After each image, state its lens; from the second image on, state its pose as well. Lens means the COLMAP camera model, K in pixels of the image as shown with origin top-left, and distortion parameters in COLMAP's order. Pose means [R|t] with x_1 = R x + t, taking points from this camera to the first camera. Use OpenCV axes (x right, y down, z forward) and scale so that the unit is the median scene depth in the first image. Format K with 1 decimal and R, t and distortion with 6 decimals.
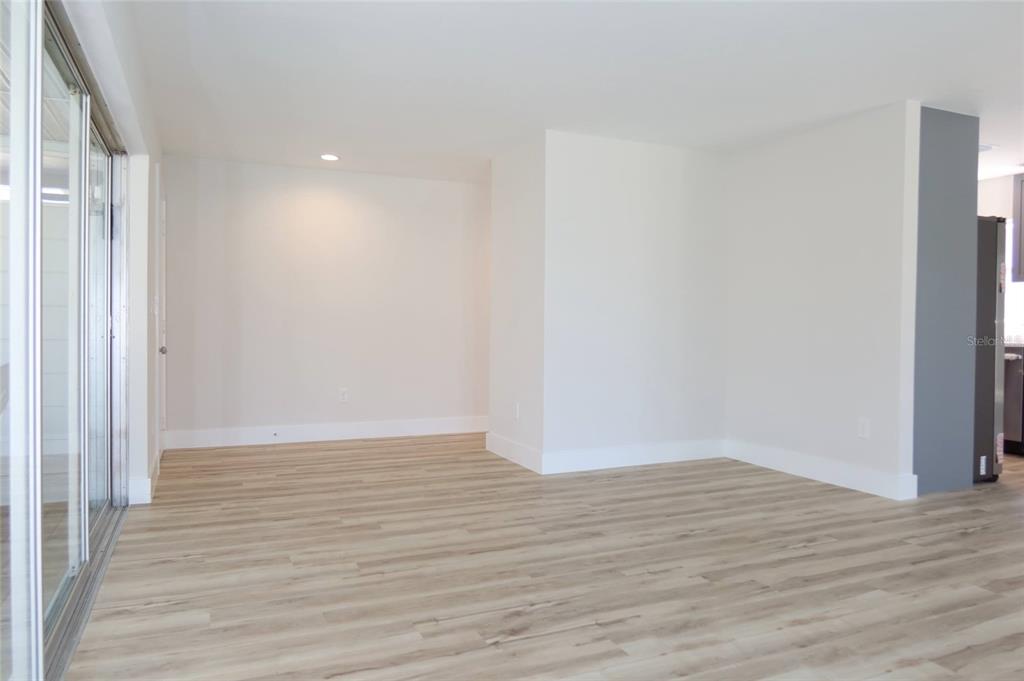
lens RADIAL K [[713.2, 0, 507.7], [0, 713.2, 341.9], [0, 0, 1]] dist [-0.022603, 0.011088]
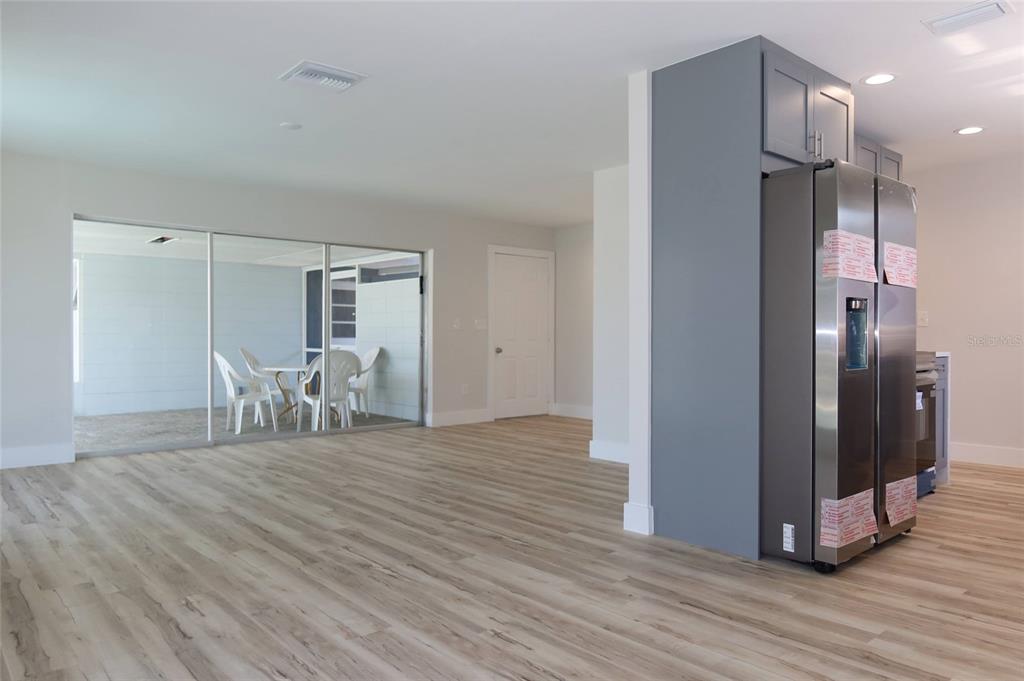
lens RADIAL K [[704.0, 0, 512.0], [0, 704.0, 340.5], [0, 0, 1]] dist [-0.030785, 0.004797]
pose [[0.294608, 0.001200, -0.955618, 1.896869], [-0.020309, 0.999781, -0.005006, -0.006263], [0.955402, 0.020882, 0.294568, 0.848895]]
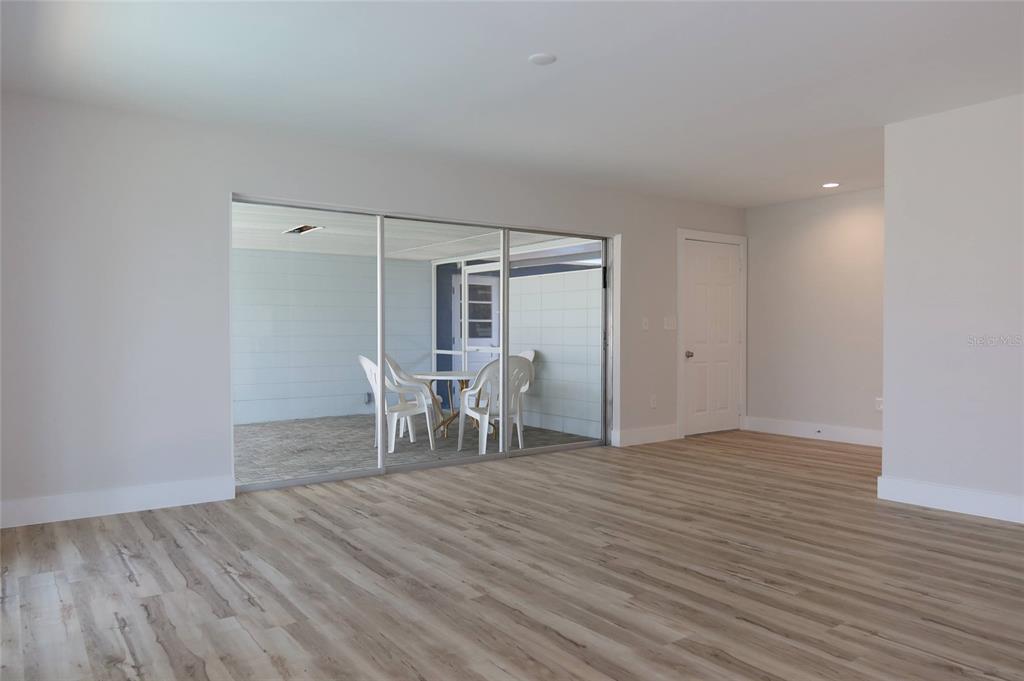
lens RADIAL K [[704.0, 0, 512.0], [0, 704.0, 340.5], [0, 0, 1]] dist [-0.030785, 0.004797]
pose [[0.203335, 0.006828, -0.979085, 1.388532], [-0.015952, 0.999866, 0.003660, -0.025760], [0.978979, 0.014874, 0.203416, 0.563487]]
